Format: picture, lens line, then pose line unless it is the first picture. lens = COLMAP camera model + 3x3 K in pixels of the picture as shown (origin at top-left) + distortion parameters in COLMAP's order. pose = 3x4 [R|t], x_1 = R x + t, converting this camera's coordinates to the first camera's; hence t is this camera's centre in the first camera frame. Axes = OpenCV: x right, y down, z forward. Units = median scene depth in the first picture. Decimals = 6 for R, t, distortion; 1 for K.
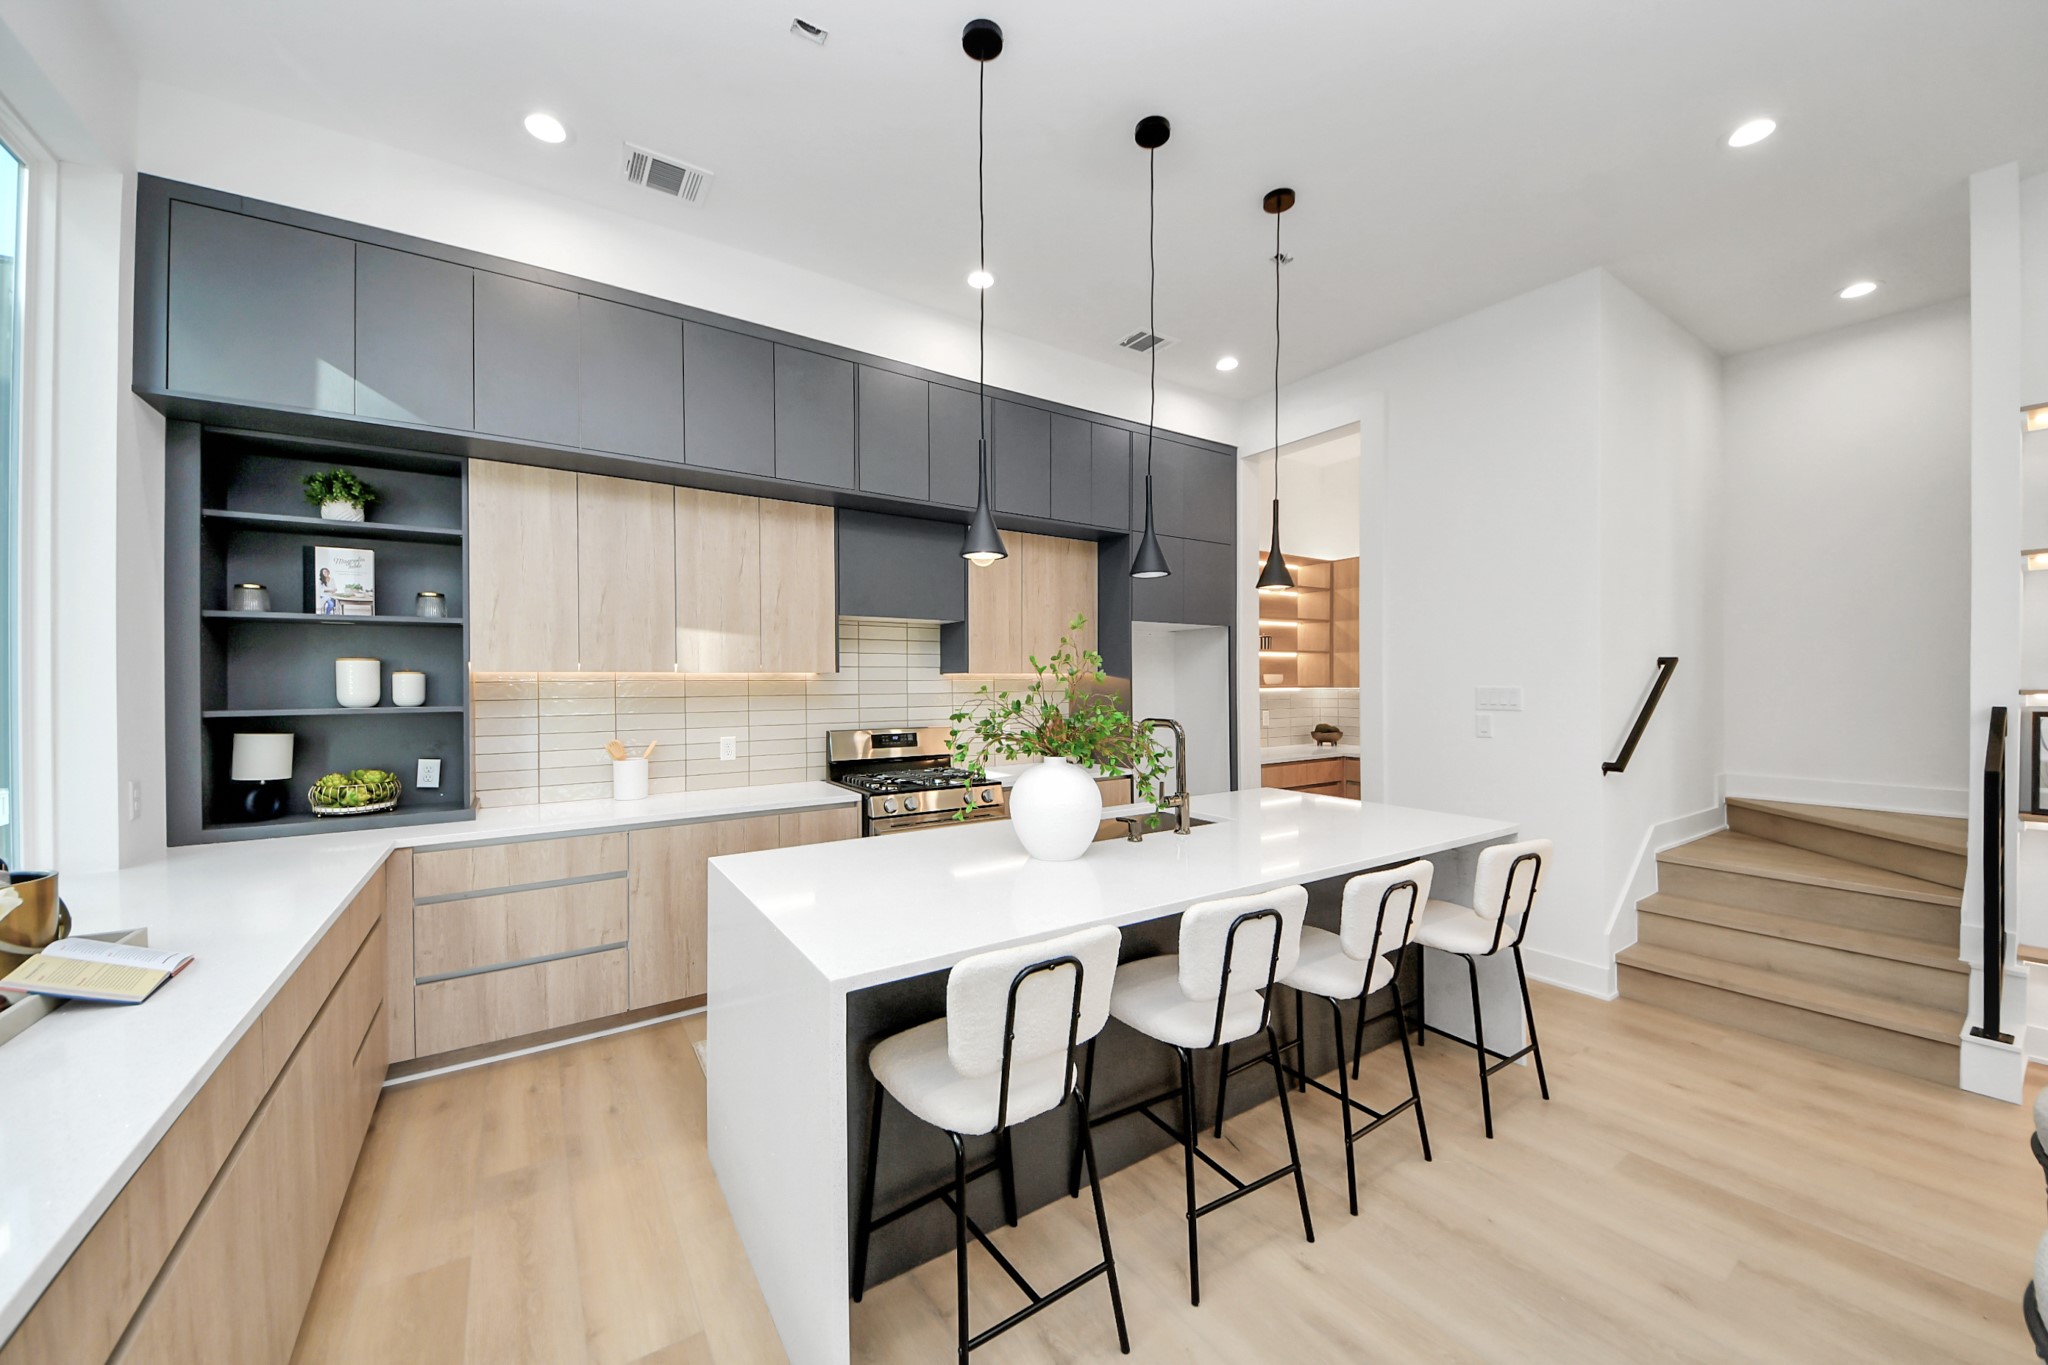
lens RADIAL K [[739.7, 0, 1048.9], [0, 739.7, 686.0], [0, 0, 1]] dist [-0.015024, -0.005118]
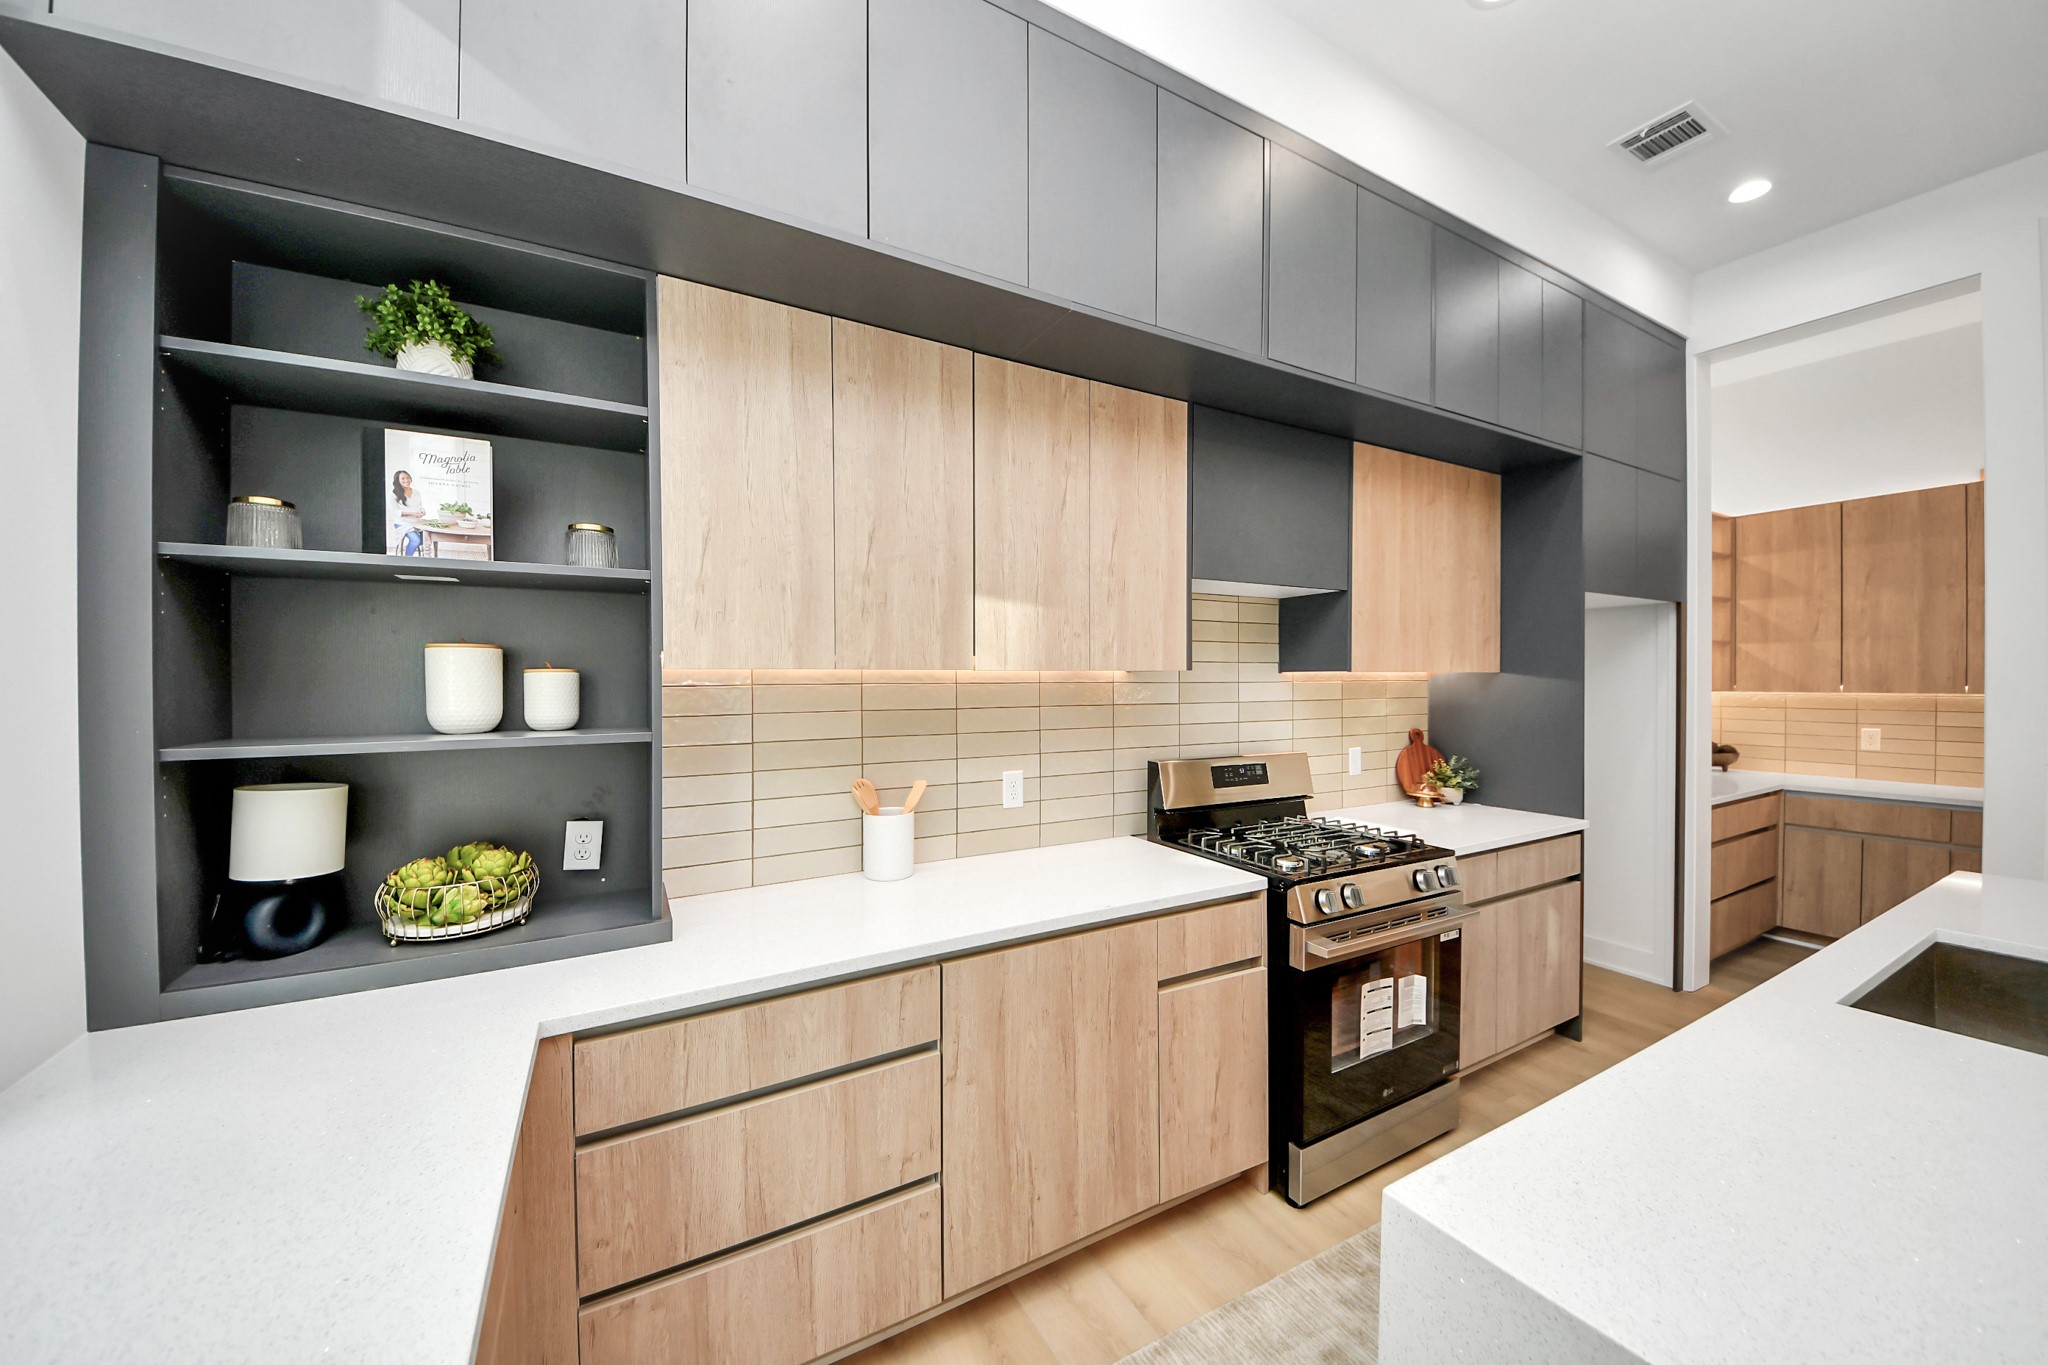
lens RADIAL K [[739.7, 0, 1048.9], [0, 739.7, 686.0], [0, 0, 1]] dist [-0.015024, -0.005118]
pose [[0.996823, 0.002754, -0.079603, -0.469444], [-0.002421, 0.999988, 0.004278, -0.009928], [0.079613, -0.004071, 0.996818, 0.488605]]
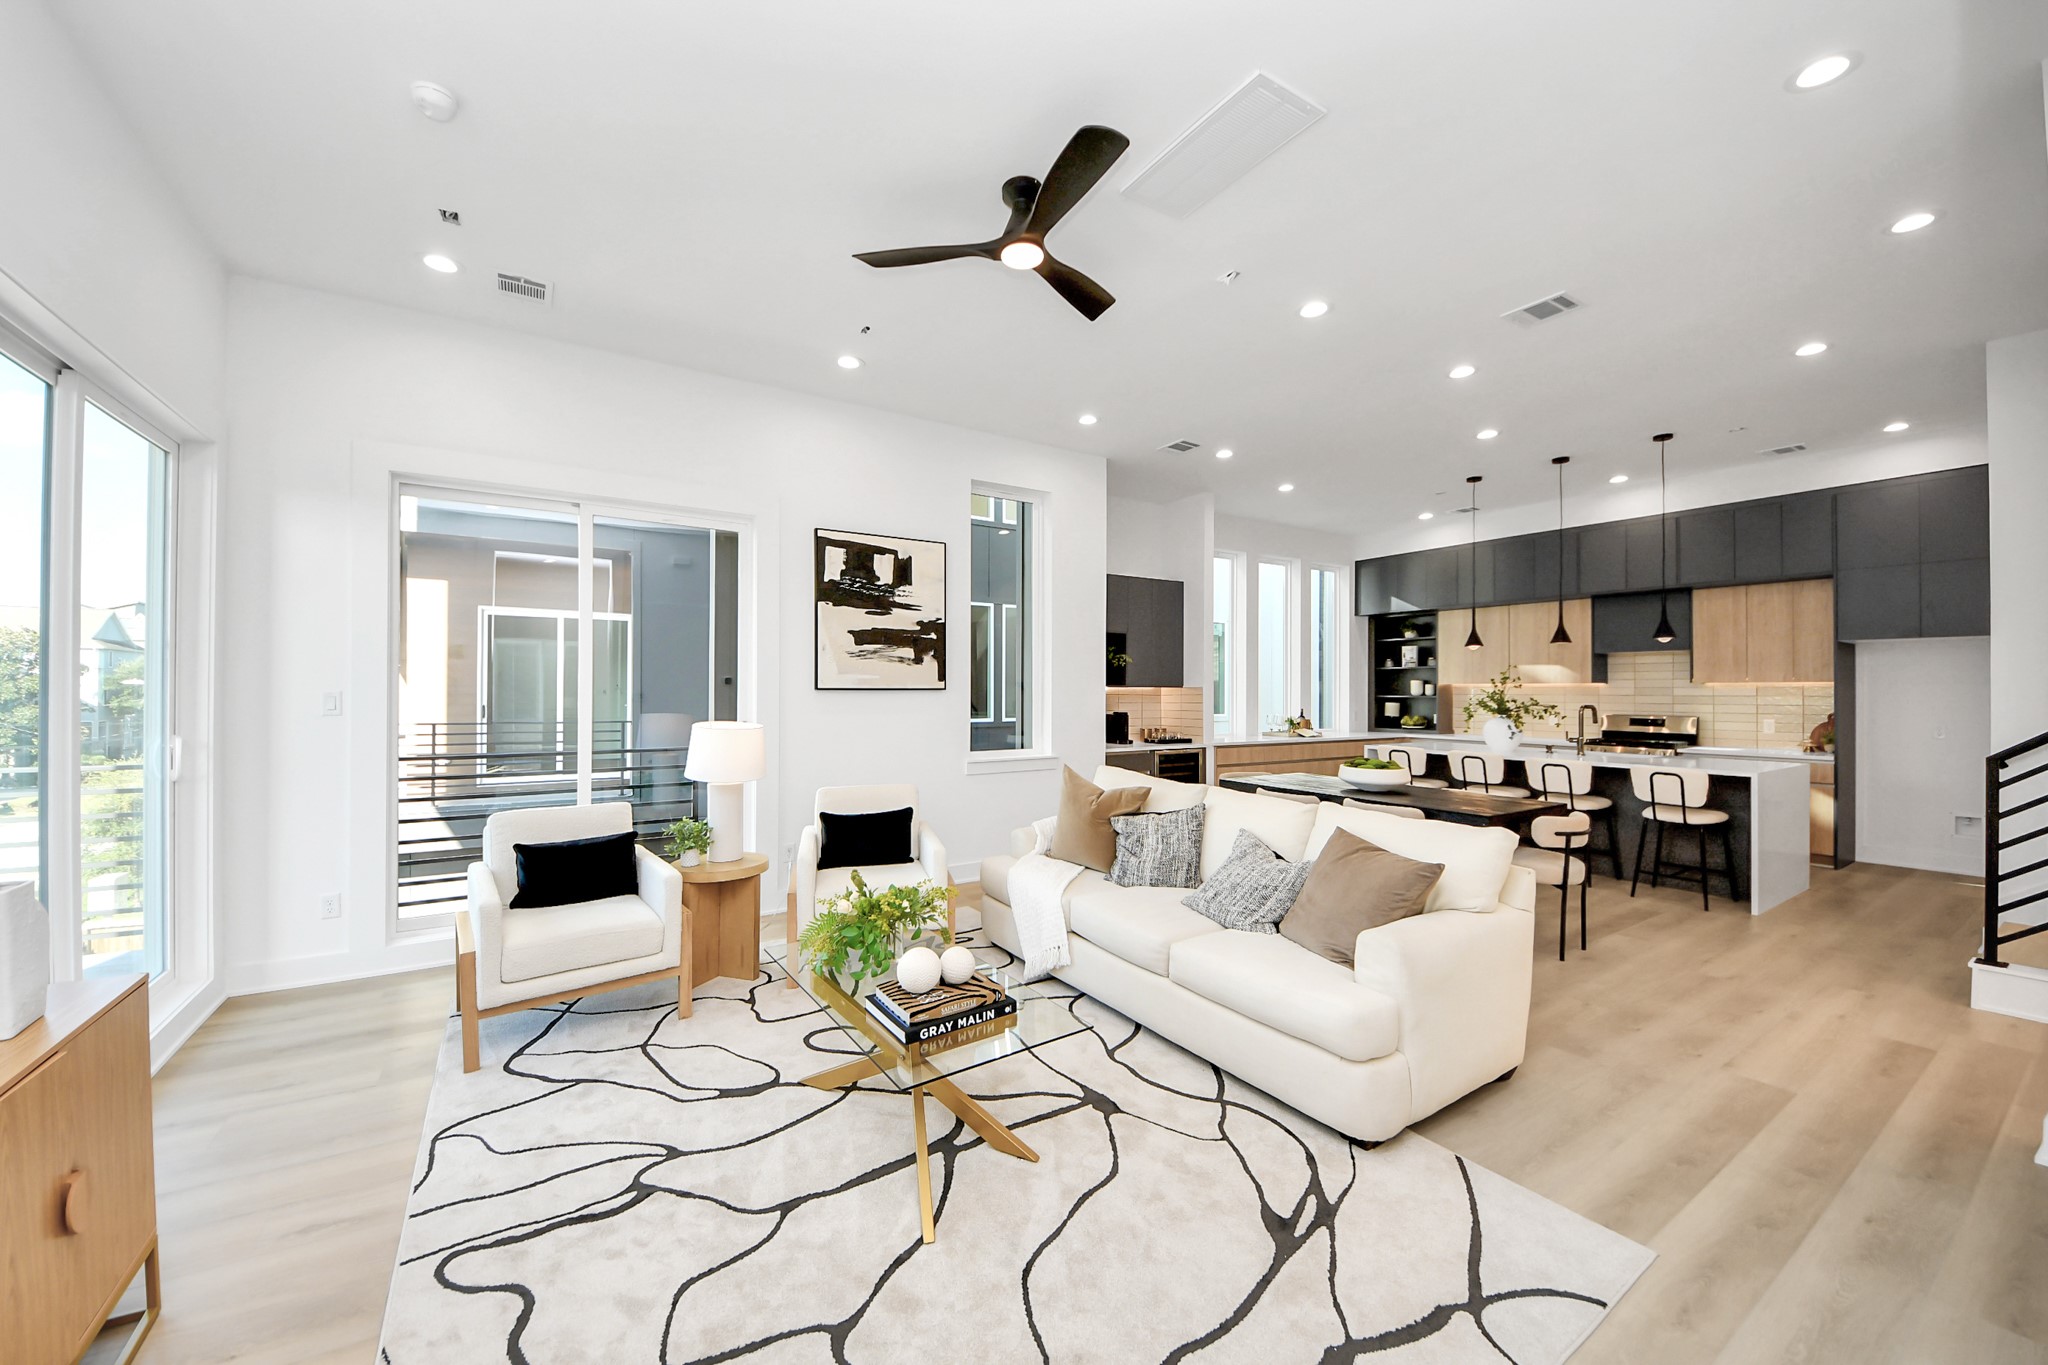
lens RADIAL K [[752.5, 0, 979.3], [0, 752.5, 686.2], [0, 0, 1]] dist [0.016469, -0.012289]
pose [[-0.063095, 0.001851, -0.998006, 2.294604], [-0.006751, 0.999975, 0.002281, -0.006121], [0.997985, 0.006882, -0.063081, -0.618721]]
